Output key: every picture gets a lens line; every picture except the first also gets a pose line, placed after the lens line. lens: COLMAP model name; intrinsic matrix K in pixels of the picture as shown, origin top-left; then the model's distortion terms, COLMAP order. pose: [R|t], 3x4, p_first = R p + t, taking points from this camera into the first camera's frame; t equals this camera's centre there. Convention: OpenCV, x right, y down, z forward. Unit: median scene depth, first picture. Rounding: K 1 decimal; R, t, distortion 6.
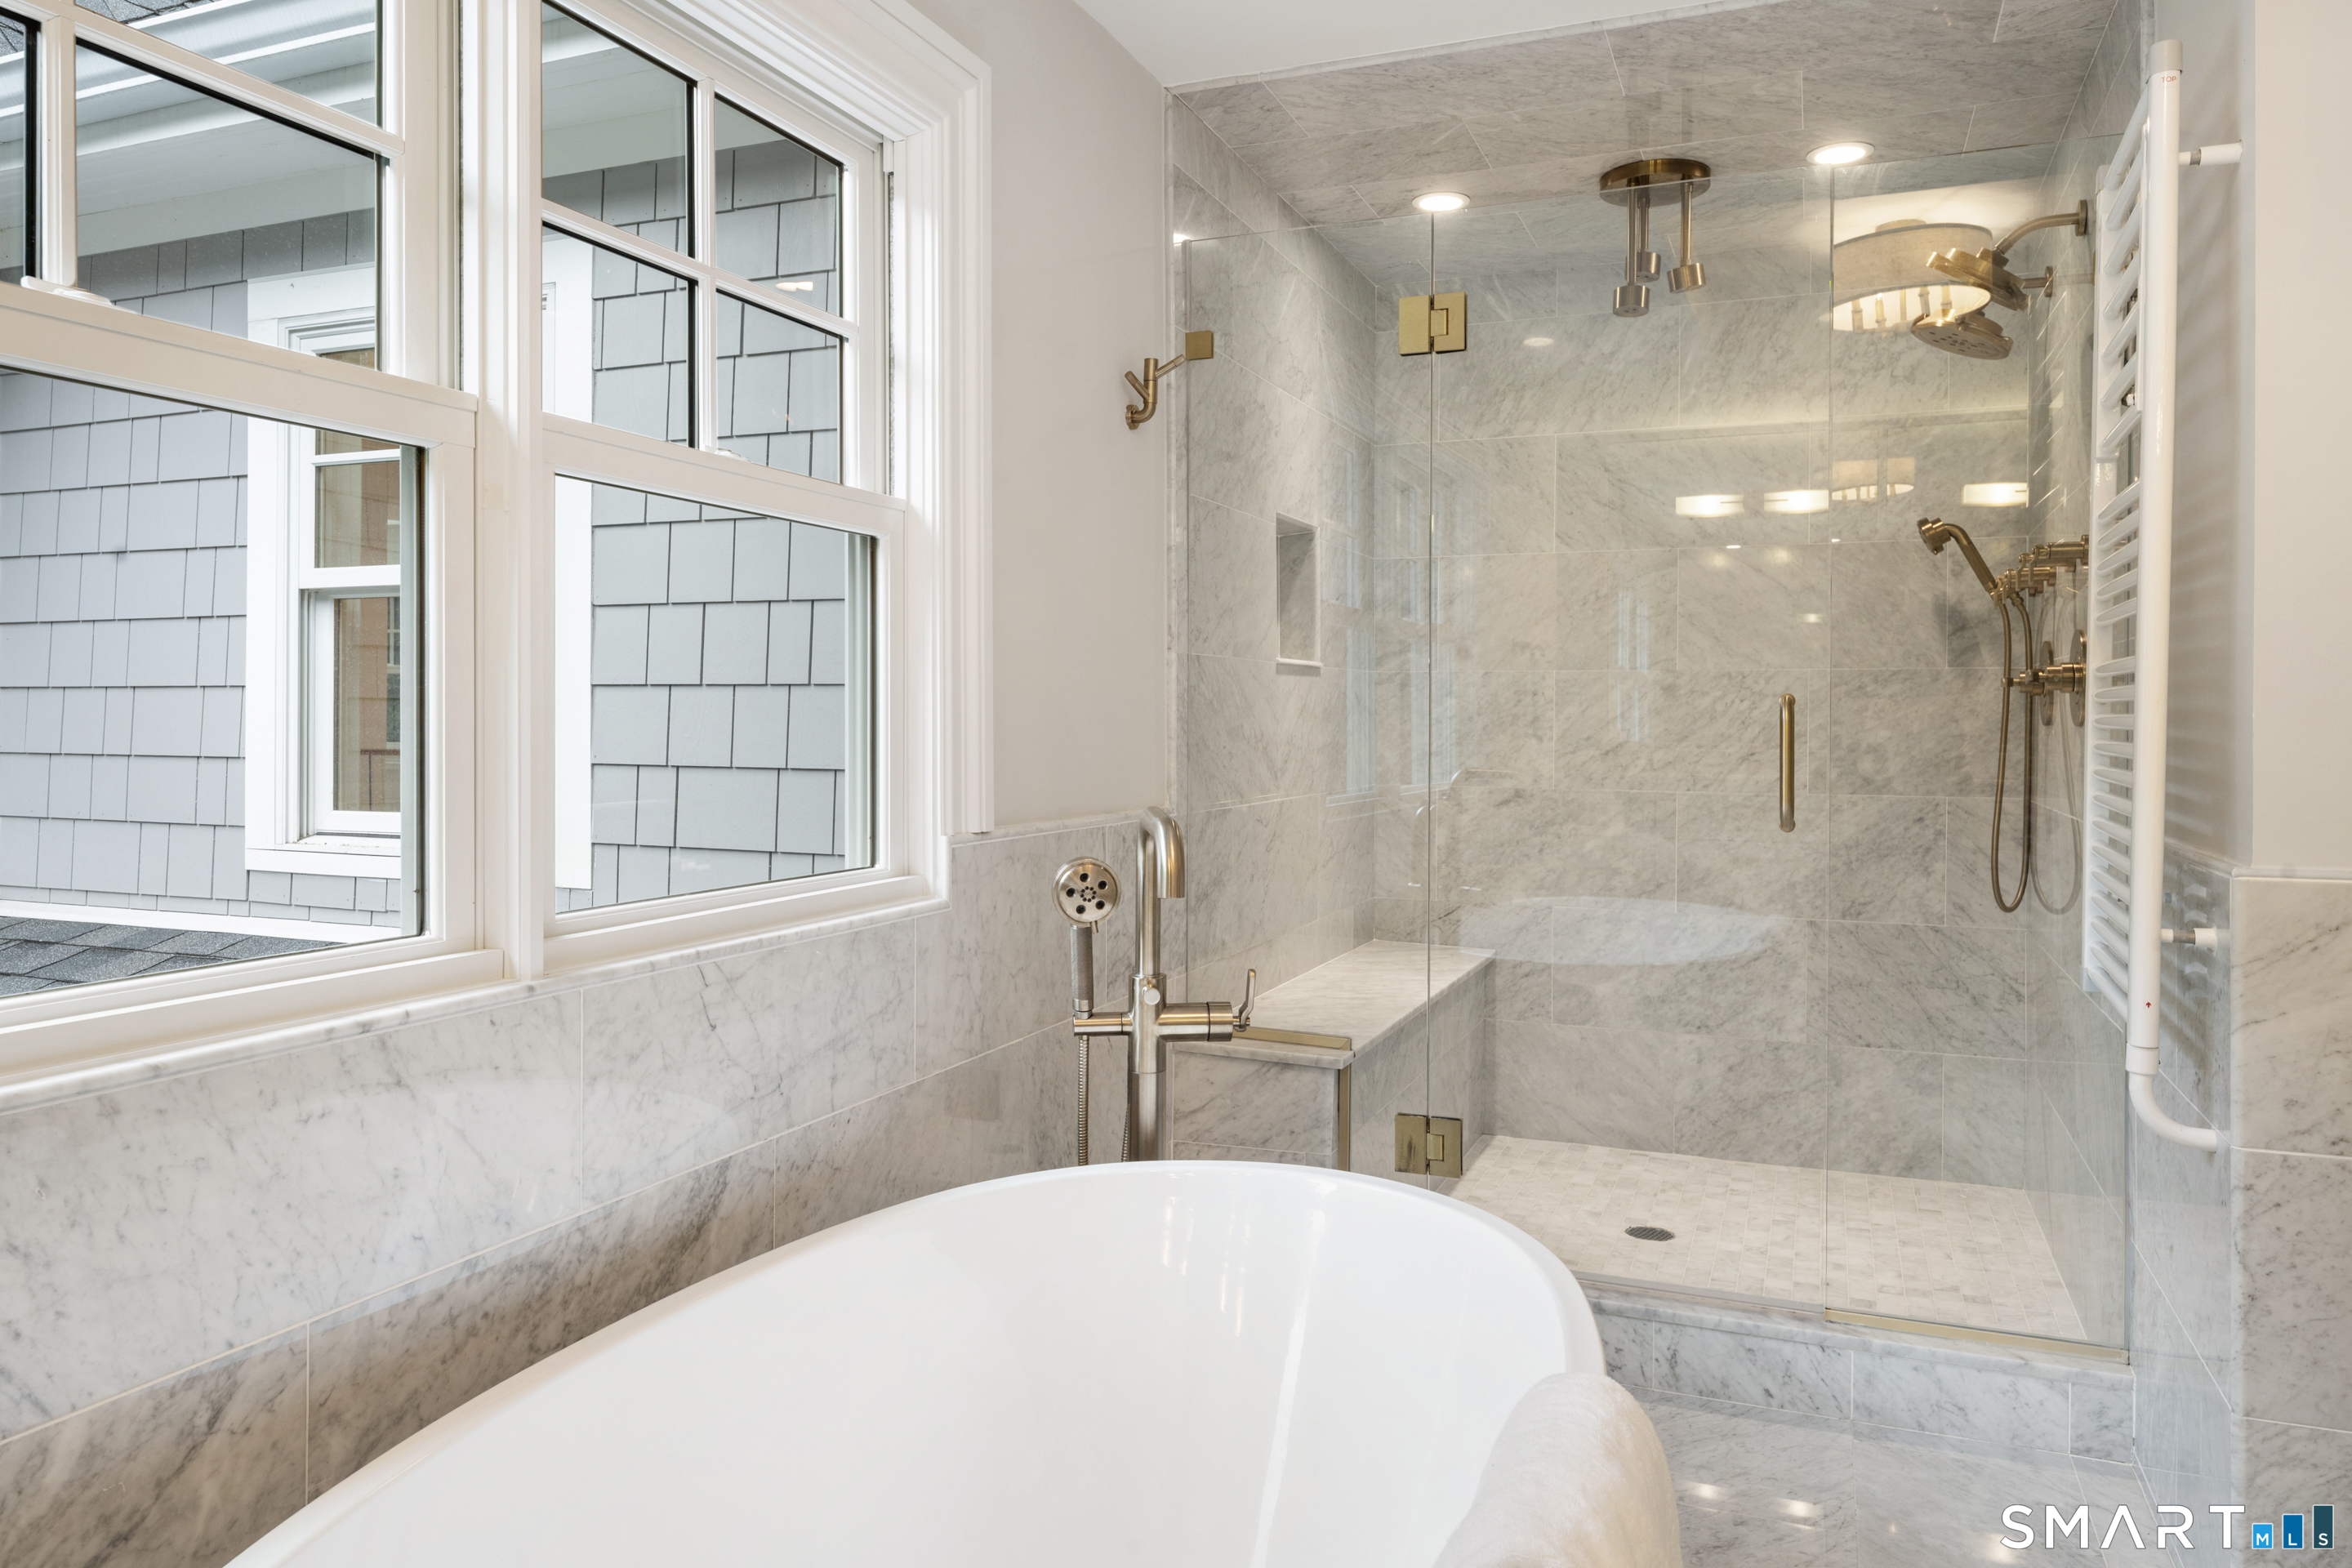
lens RADIAL K [[1583.1, 0, 1168.0], [0, 1583.1, 744.0], [0, 0, 1]] dist [-0.002412, -0.000811]
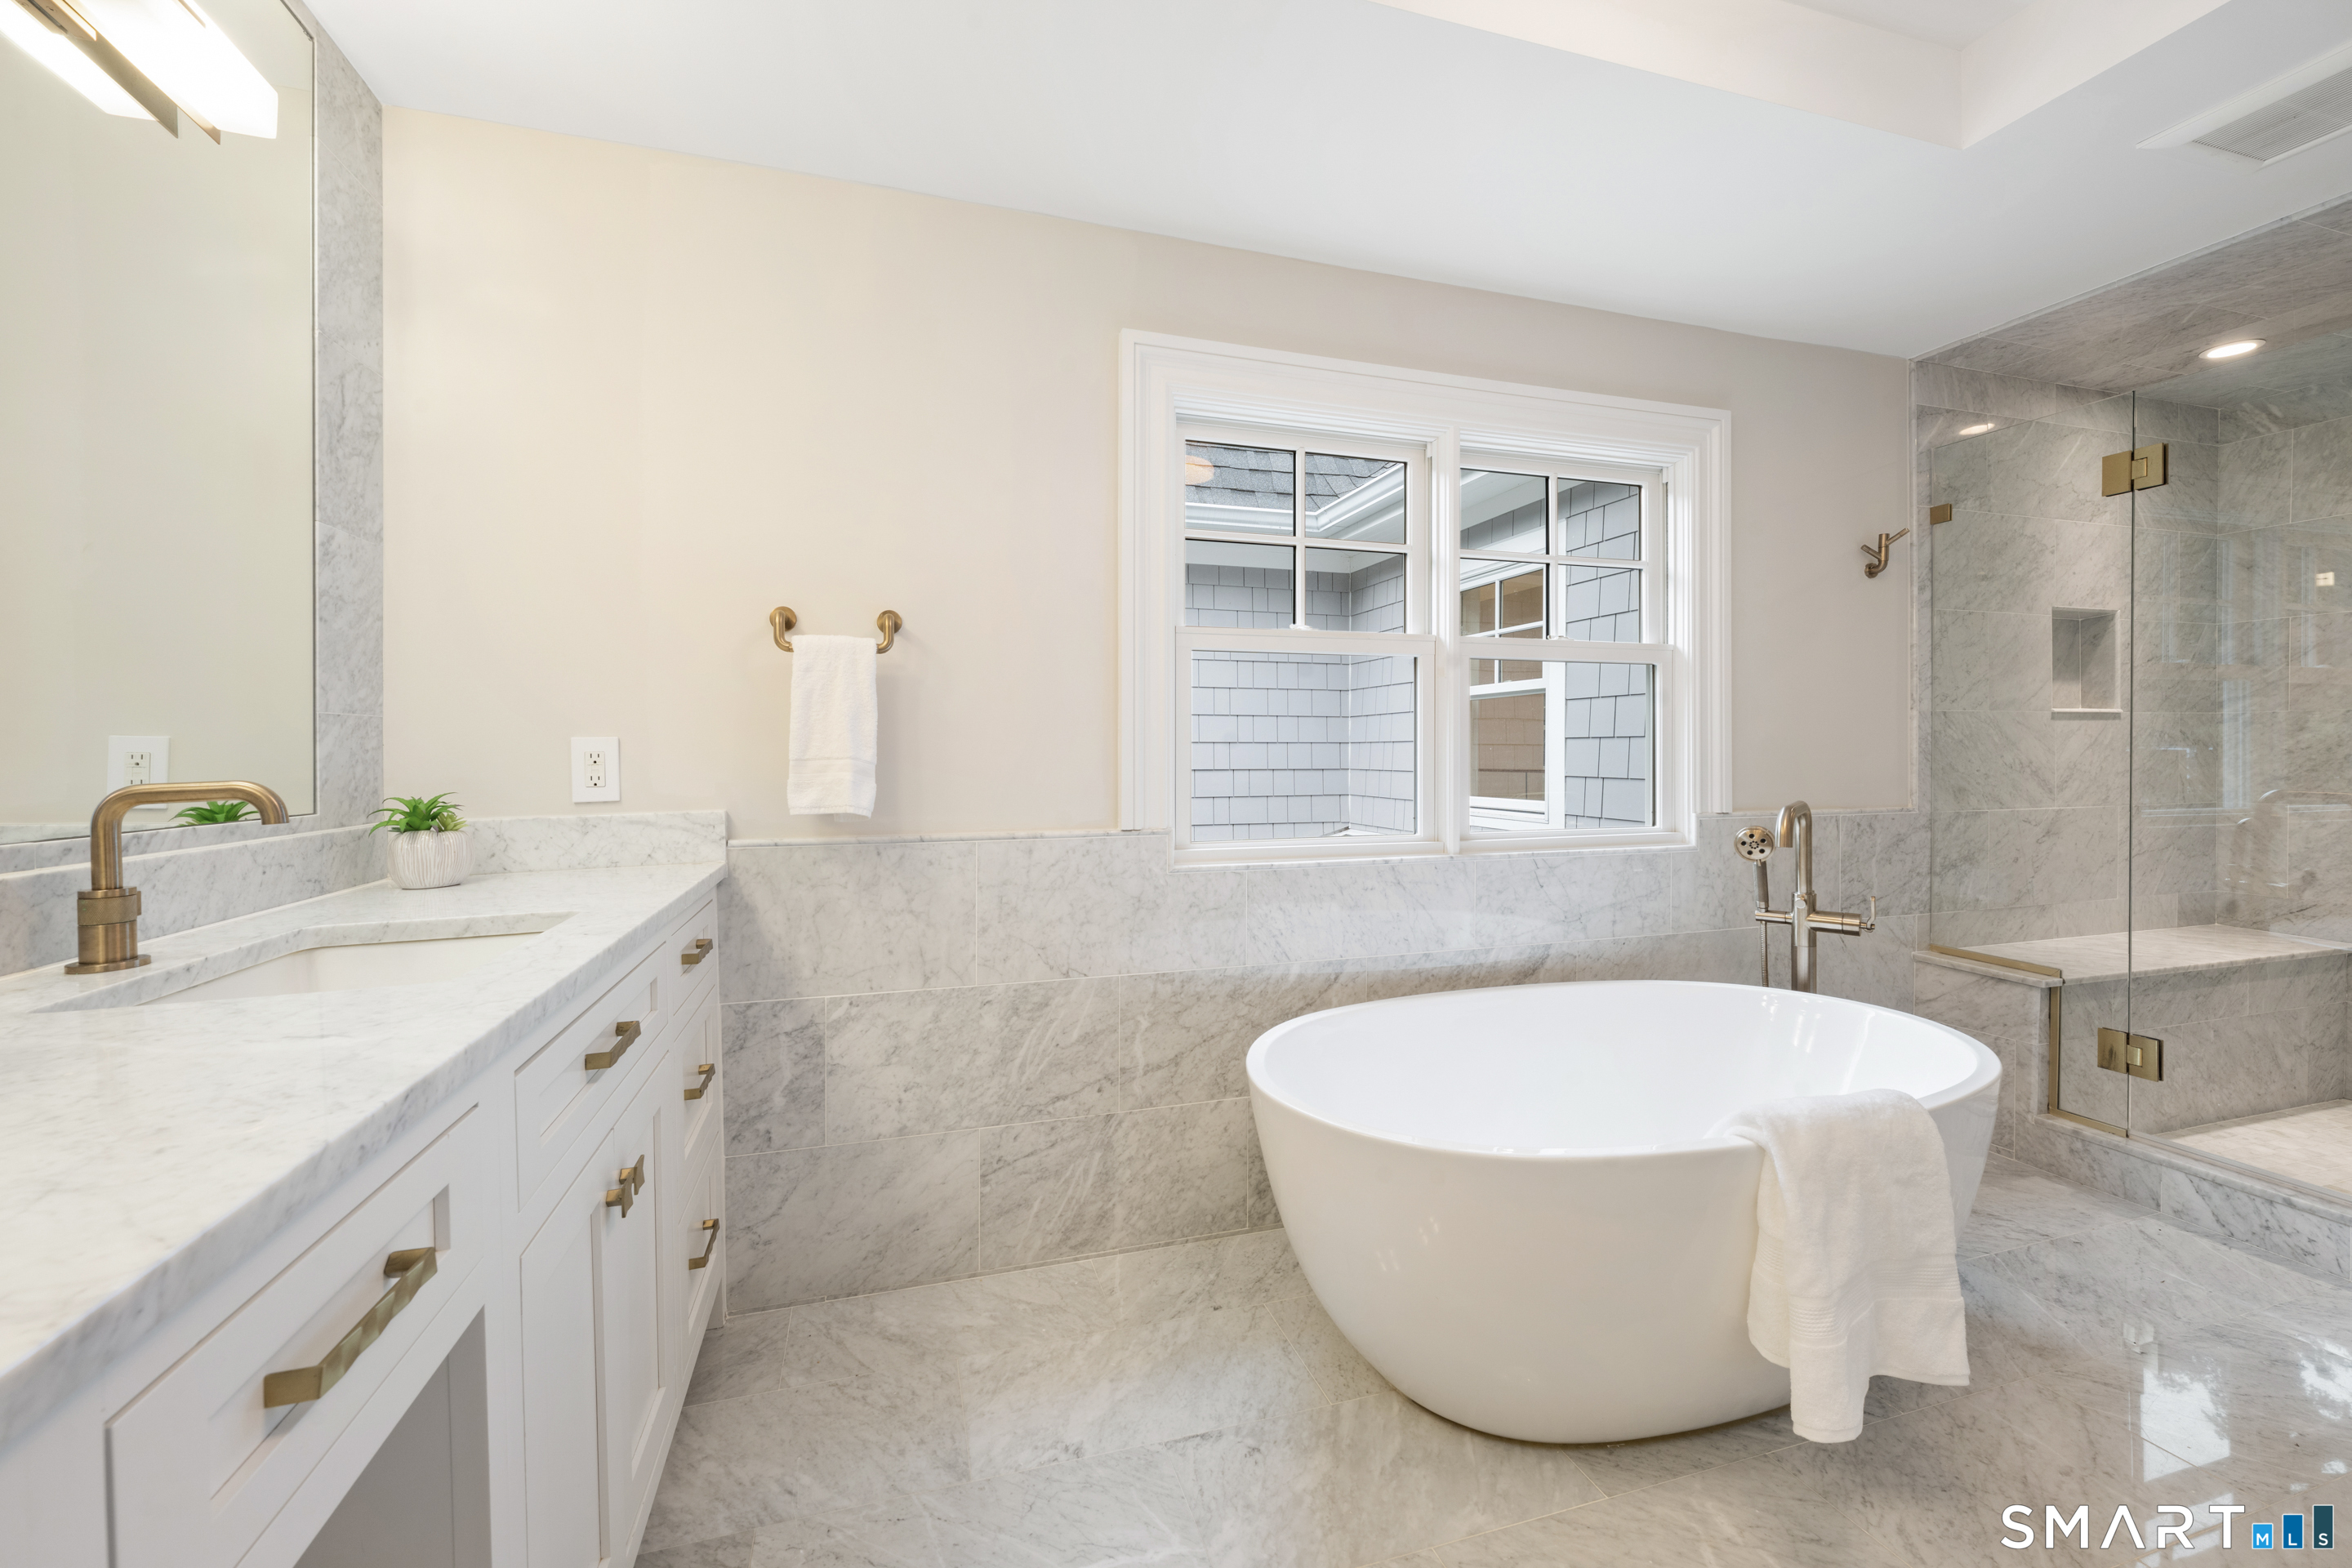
lens RADIAL K [[954.8, 0, 1175.6], [0, 954.8, 769.2], [0, 0, 1]] dist [0.001175, -0.001807]
pose [[0.641400, 0.006378, -0.767180, 0.346425], [-0.005528, 0.999978, 0.003691, 0.002415], [0.767187, 0.001874, 0.641421, -0.250221]]
